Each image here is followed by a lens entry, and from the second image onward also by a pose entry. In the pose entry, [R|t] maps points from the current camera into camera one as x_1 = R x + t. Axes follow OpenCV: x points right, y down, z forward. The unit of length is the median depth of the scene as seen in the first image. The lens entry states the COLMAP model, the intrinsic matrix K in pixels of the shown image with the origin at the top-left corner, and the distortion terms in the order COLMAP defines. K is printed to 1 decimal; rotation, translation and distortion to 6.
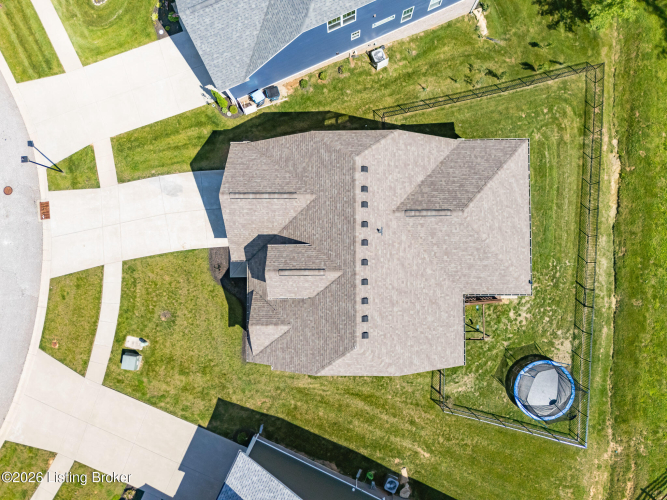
lens RADIAL K [[477.4, 0, 333.3], [0, 477.4, 248.1], [0, 0, 1]] dist [0.044444, -0.000029]
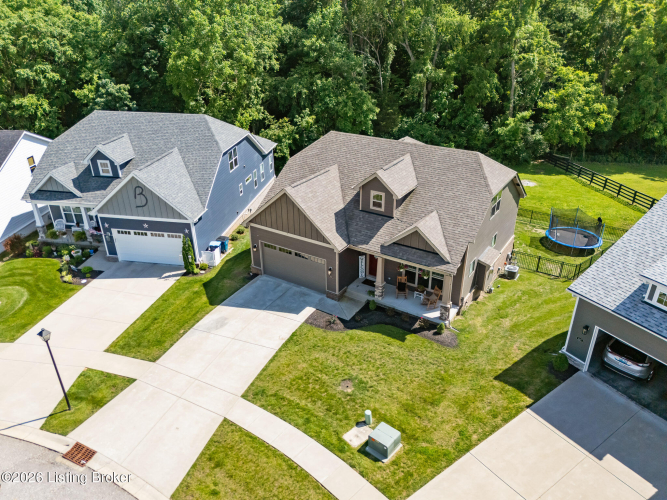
lens RADIAL K [[477.4, 0, 335.3], [0, 477.4, 249.1], [0, 0, 1]] dist [0.044444, -0.000029]
pose [[0.547524, -0.383804, 0.743580, -0.779109], [0.836621, 0.268947, -0.477214, 0.393189], [-0.016827, 0.883381, 0.468354, 0.519418]]
